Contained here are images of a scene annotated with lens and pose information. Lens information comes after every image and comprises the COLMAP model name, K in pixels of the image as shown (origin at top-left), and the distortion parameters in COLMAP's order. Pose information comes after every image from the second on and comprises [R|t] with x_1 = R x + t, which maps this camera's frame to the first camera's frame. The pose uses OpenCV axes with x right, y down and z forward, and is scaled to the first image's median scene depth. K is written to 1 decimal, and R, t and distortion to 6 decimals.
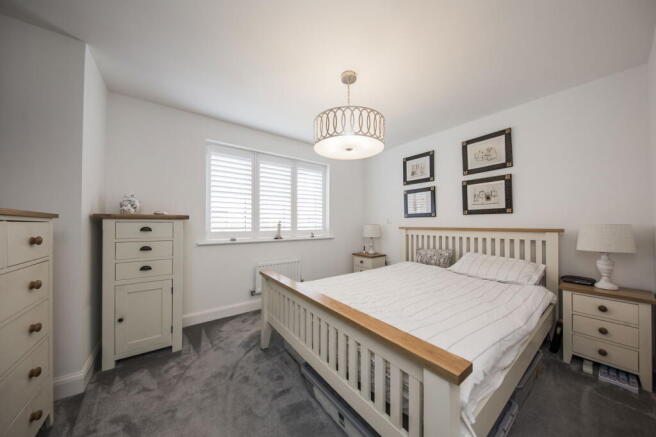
lens RADIAL K [[215.6, 0, 328.0], [0, 215.6, 218.5], [0, 0, 1]] dist [0.000201, -0.000045]
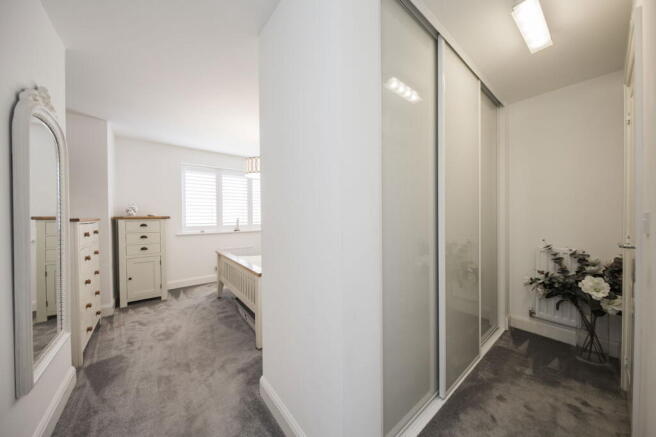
lens RADIAL K [[221.9, 0, 326.1], [0, 221.9, 214.4], [0, 0, 1]] dist [-0.000450, 0.000000]
pose [[0.999509, -0.011741, 0.029060, 0.511060], [0.011307, 0.999823, 0.015044, -0.043670], [-0.029232, -0.014708, 0.999464, -0.746604]]
